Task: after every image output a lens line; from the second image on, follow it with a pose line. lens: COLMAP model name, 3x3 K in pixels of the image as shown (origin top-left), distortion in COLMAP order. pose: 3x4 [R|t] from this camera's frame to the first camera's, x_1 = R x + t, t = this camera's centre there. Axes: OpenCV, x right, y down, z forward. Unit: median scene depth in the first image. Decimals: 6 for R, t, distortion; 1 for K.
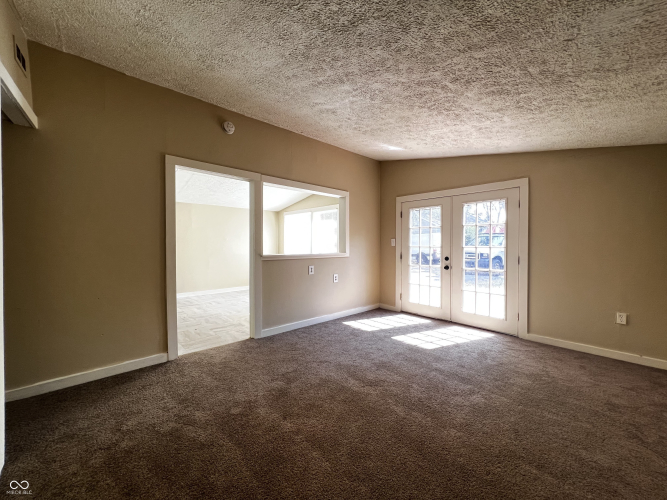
lens RADIAL K [[265.2, 0, 334.2], [0, 265.2, 246.8], [0, 0, 1]] dist [0.001449, 0.000003]
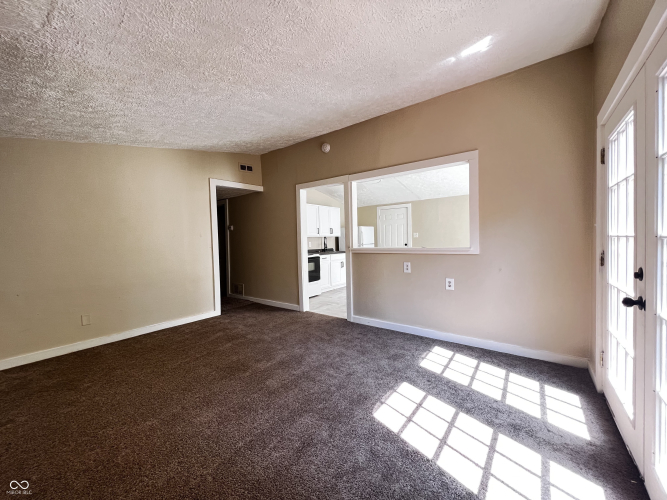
lens RADIAL K [[265.2, 0, 333.3], [0, 265.2, 250.1], [0, 0, 1]] dist [0.001449, 0.000003]
pose [[0.177419, 0.026458, -0.983780, 0.796832], [0.011219, 0.999519, 0.028904, 0.006963], [0.984072, -0.016165, 0.177036, 0.724642]]
